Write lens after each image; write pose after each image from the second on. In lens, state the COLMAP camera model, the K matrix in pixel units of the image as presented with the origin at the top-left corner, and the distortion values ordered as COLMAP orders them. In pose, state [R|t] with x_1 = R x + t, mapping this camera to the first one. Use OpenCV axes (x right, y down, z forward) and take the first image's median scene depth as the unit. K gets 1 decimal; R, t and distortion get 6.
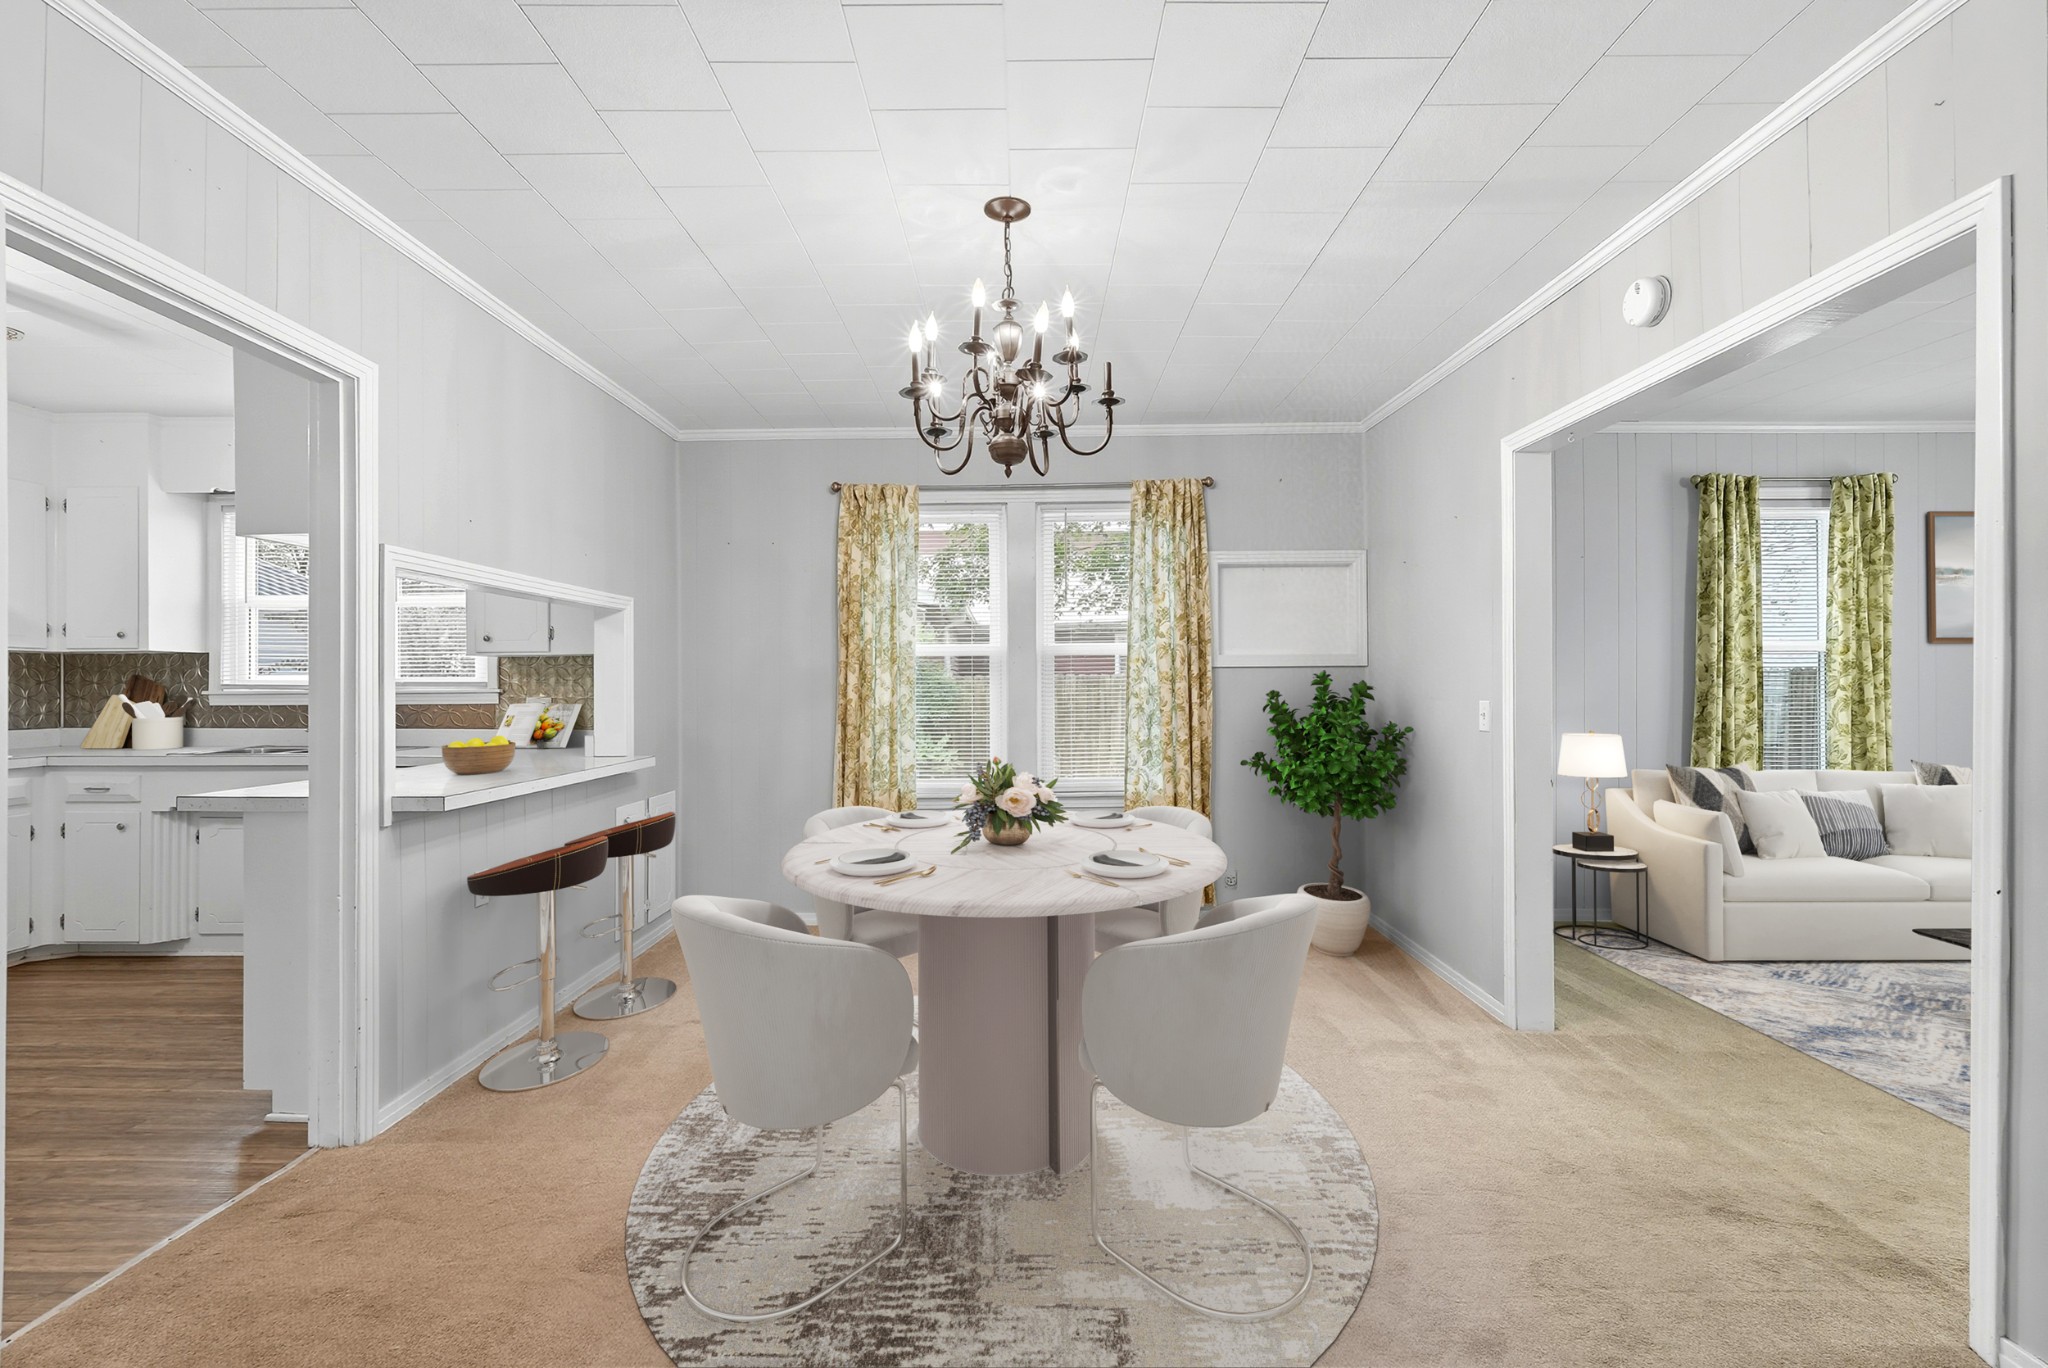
lens RADIAL K [[919.1, 0, 1013.1], [0, 919.1, 681.8], [0, 0, 1]] dist [-0.000783, 0.000087]
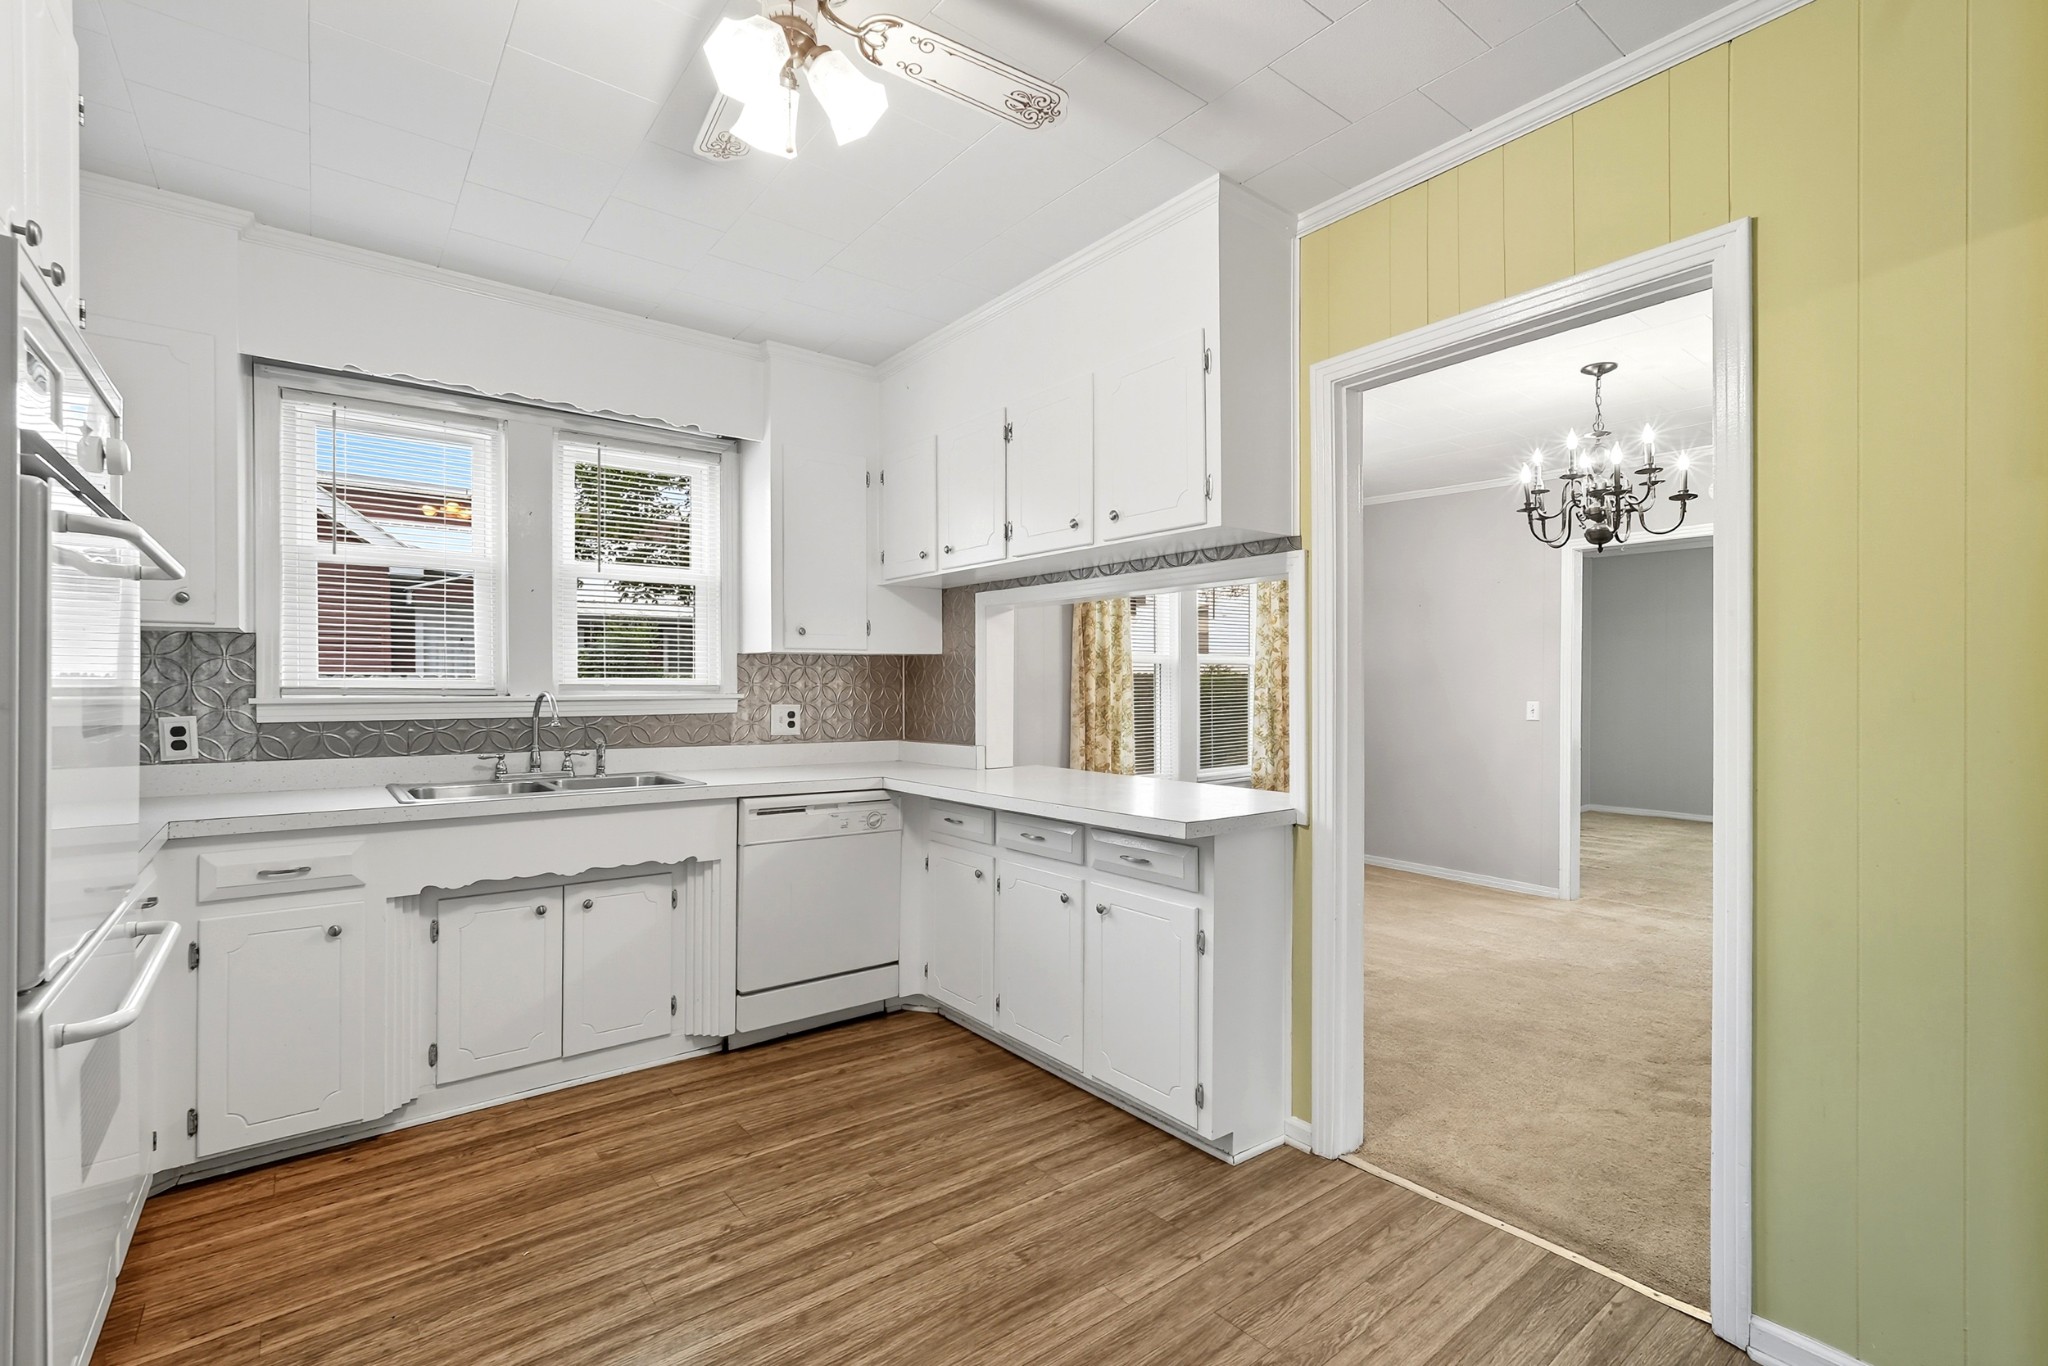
lens RADIAL K [[919.1, 0, 1031.4], [0, 919.1, 692.2], [0, 0, 1]] dist [-0.000783, 0.000087]
pose [[0.771932, 0.000272, 0.635705, -0.997978], [-0.007440, 0.999935, 0.008607, -0.002776], [-0.635662, -0.011374, 0.771884, 0.267712]]
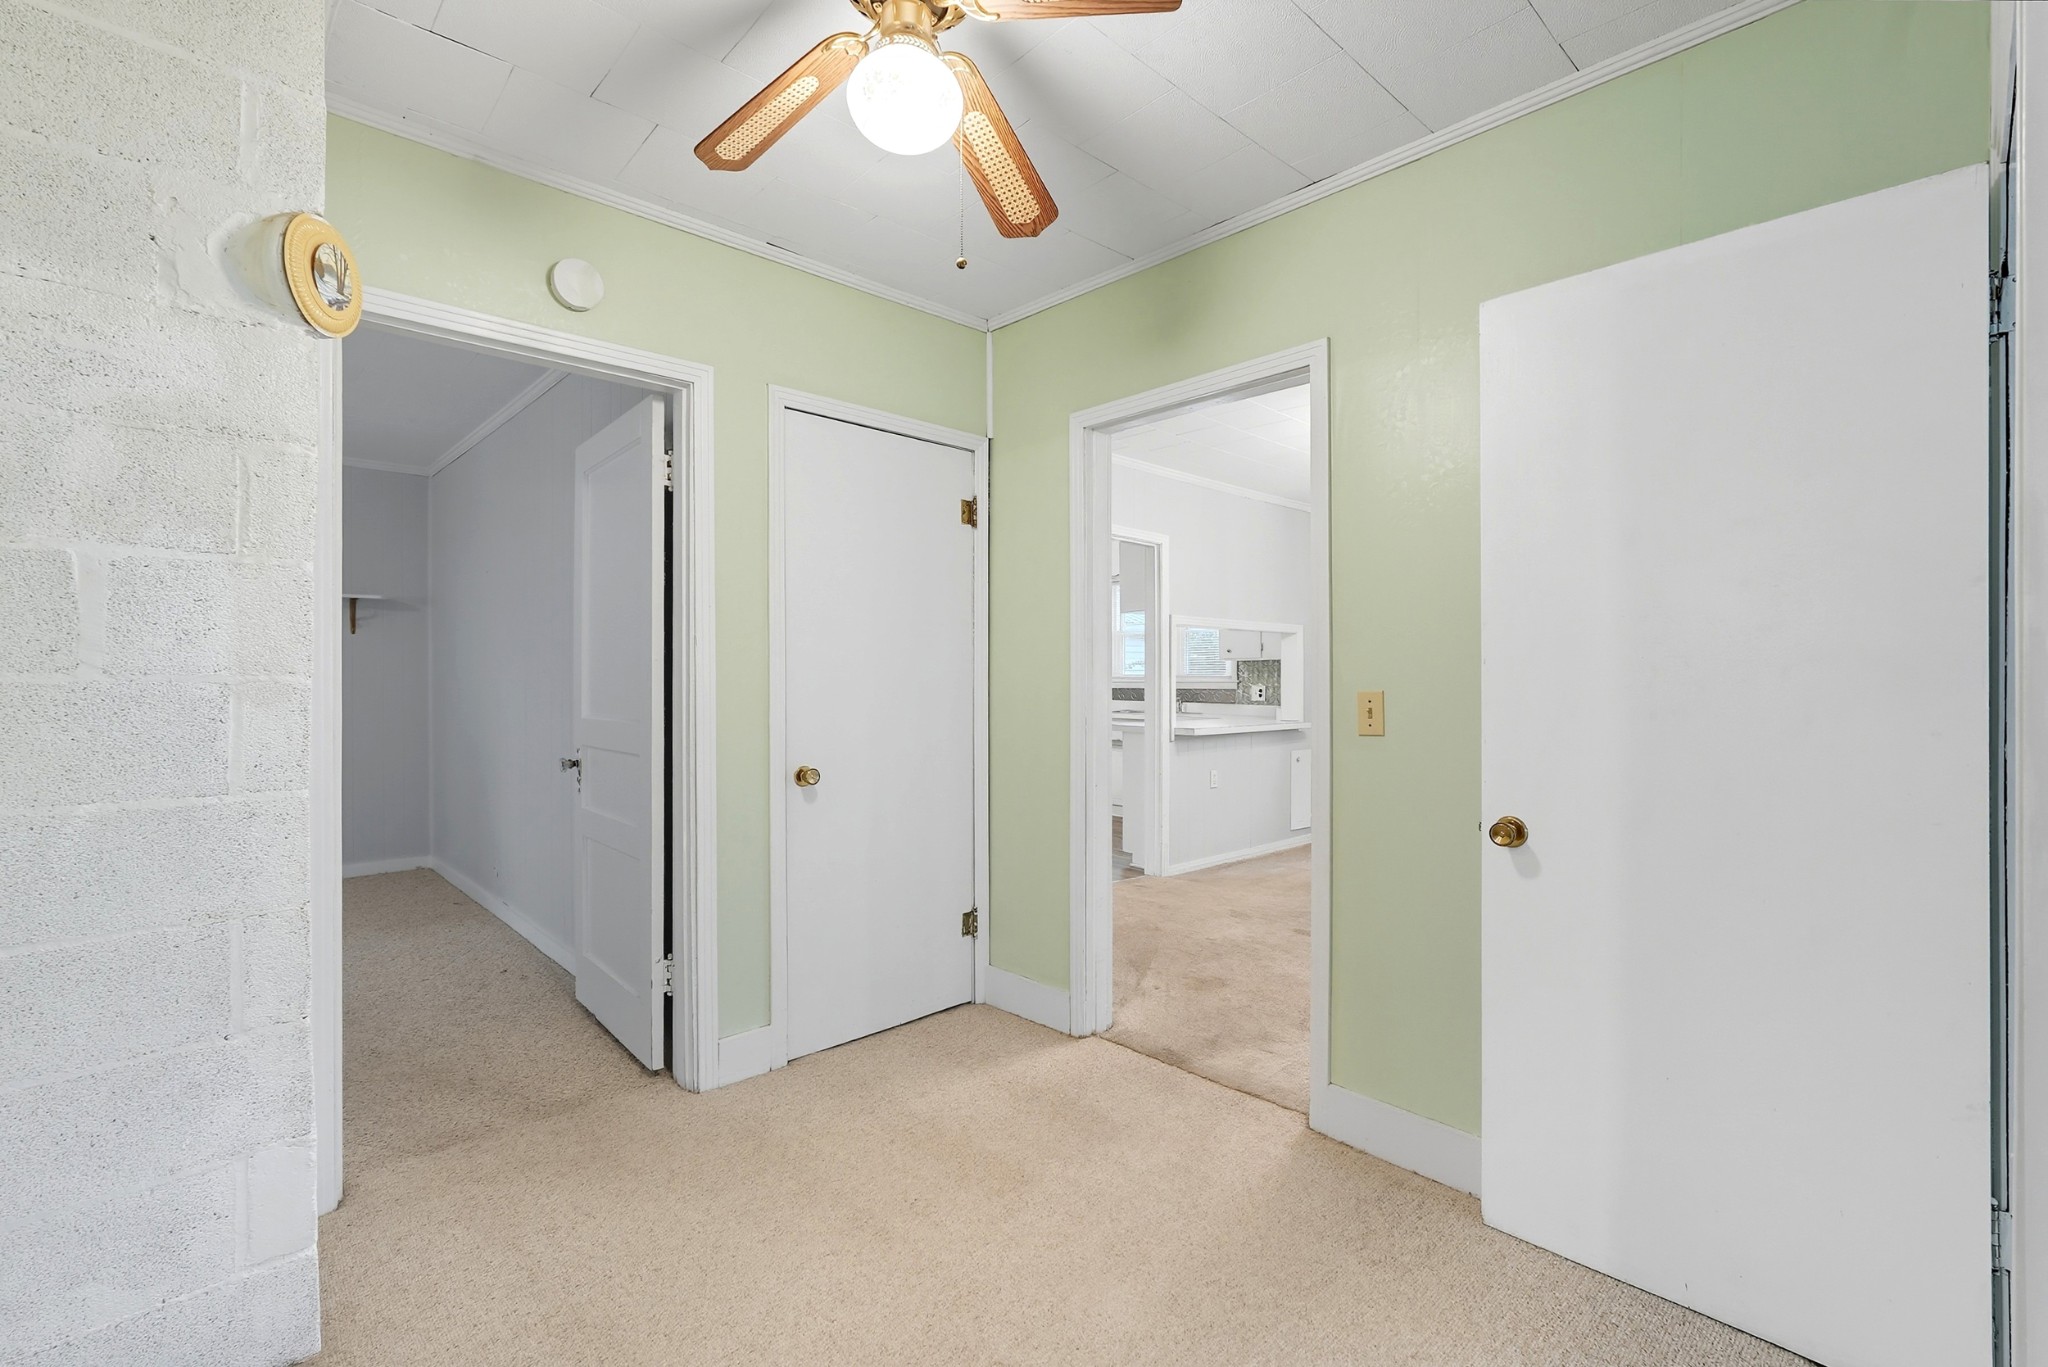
lens RADIAL K [[919.1, 0, 1017.1], [0, 919.1, 683.8], [0, 0, 1]] dist [-0.000783, 0.000087]
pose [[0.699582, 0.004565, -0.714537, 0.406573], [0.001917, 0.999964, 0.008265, -0.000135], [0.714549, -0.007152, 0.699548, -0.521514]]
